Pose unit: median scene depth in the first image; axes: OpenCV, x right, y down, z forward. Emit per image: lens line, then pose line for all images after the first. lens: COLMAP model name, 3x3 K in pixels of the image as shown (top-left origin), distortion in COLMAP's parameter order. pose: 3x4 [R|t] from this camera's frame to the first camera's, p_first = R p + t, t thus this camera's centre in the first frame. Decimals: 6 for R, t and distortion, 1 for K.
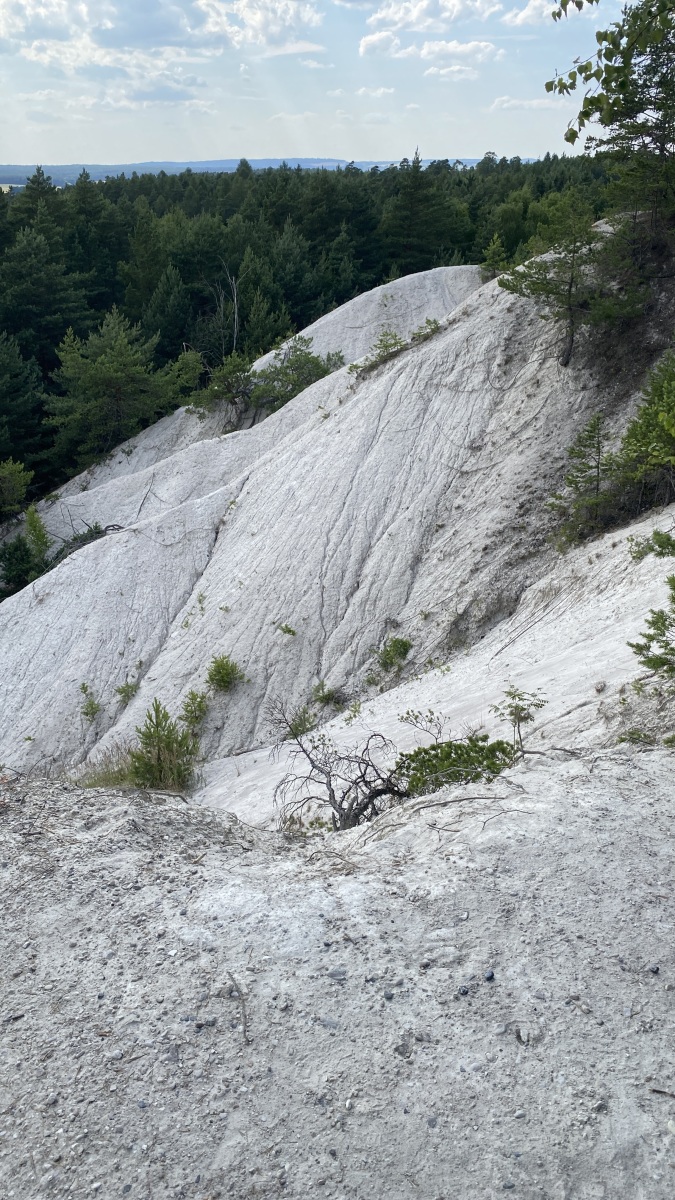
lens RADIAL K [[905.4, 0, 327.5], [0, 905.4, 600.5], [0, 0, 1]] dist [0.195277, -0.515925]
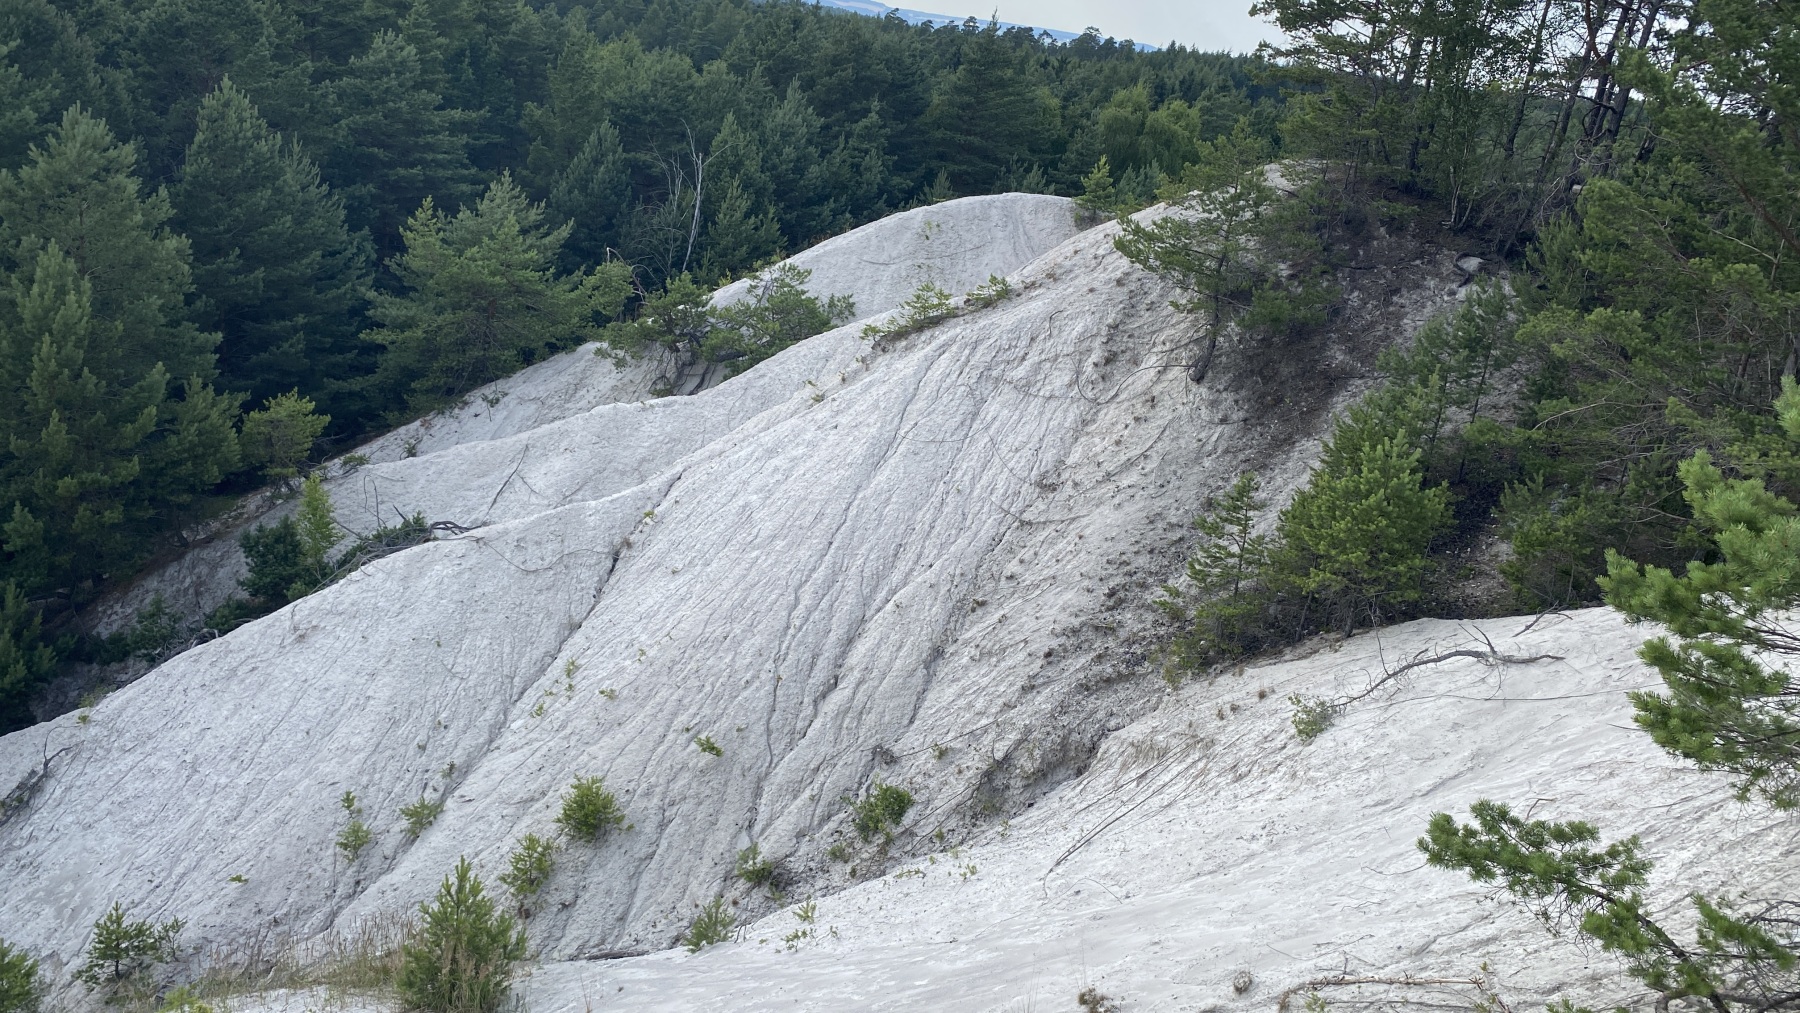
lens RADIAL K [[1358.1, 0, 912.7], [0, 1358.1, 509.1], [0, 0, 1]] dist [0.195277, -0.515925]
pose [[0.987784, 0.130109, 0.085754, -0.008590], [-0.121314, 0.987478, -0.100847, -0.043217], [-0.097801, 0.089212, 0.991199, 0.072441]]
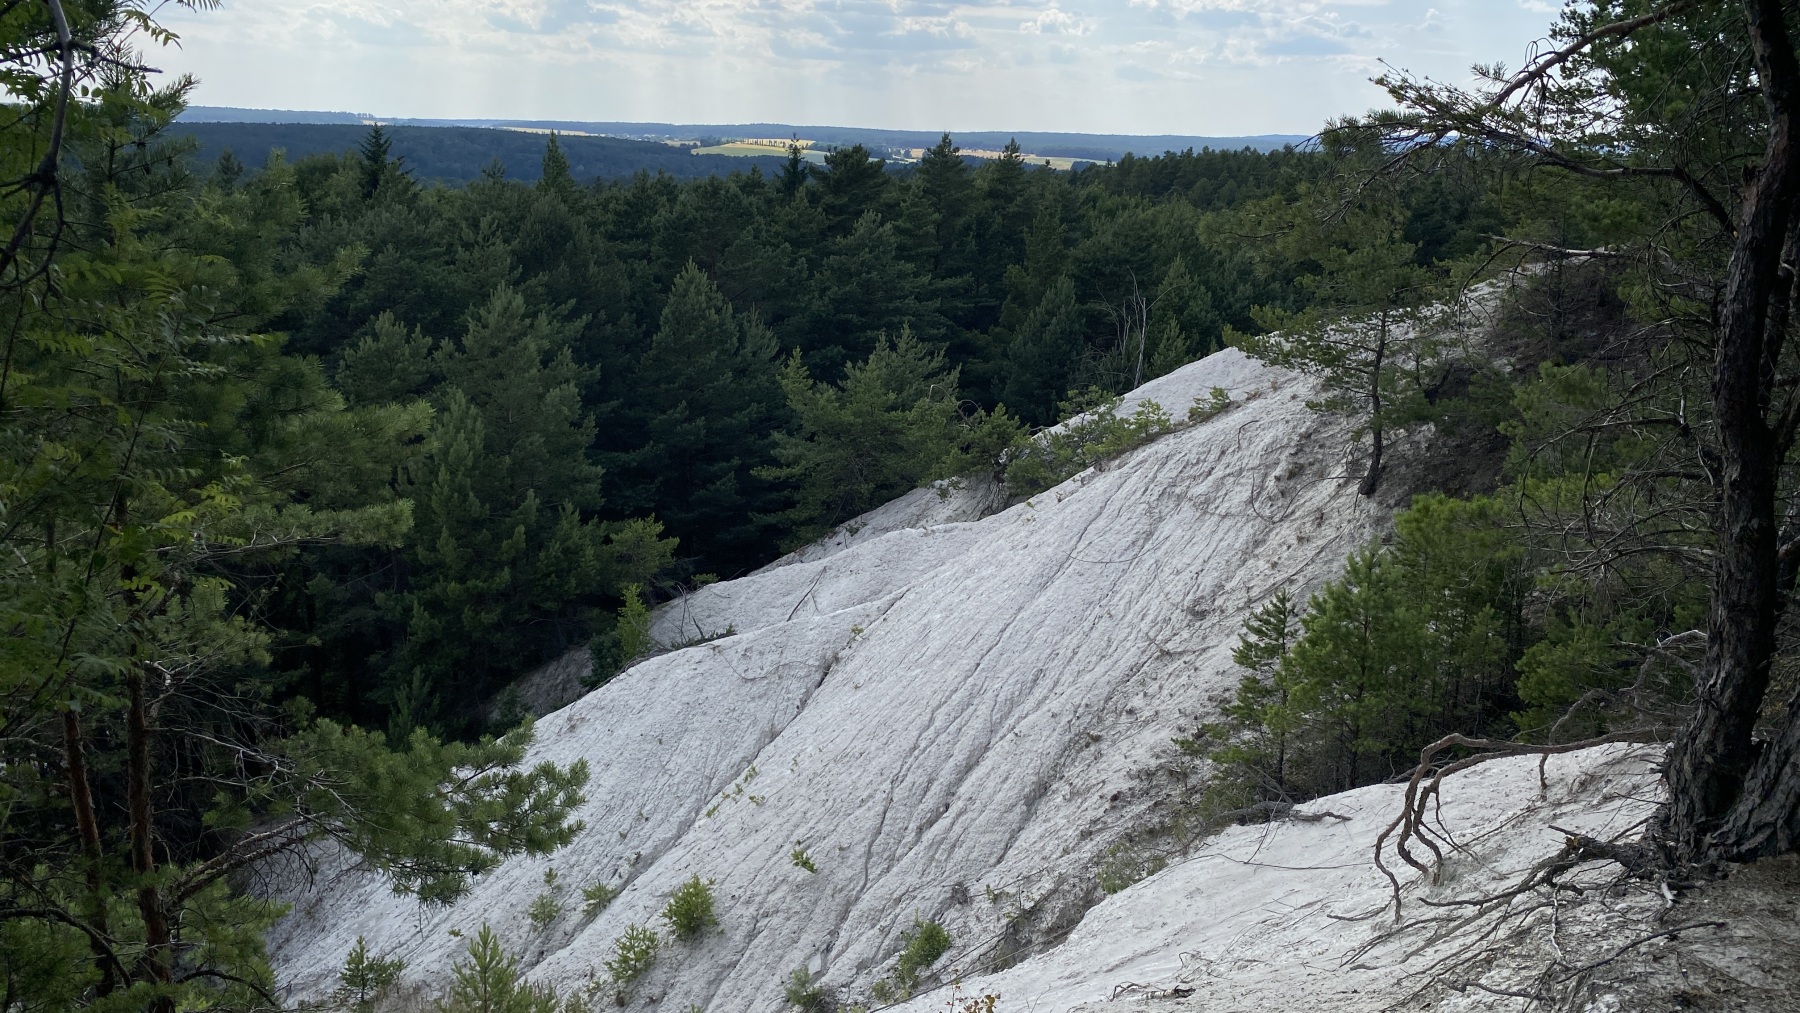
lens RADIAL K [[1358.1, 0, 912.7], [0, 1358.1, 509.1], [0, 0, 1]] dist [0.195277, -0.515925]
pose [[0.910600, 0.140757, -0.388582, 0.308480], [-0.207721, 0.968705, -0.135876, -0.075580], [0.357296, 0.204445, 0.911341, 0.153391]]
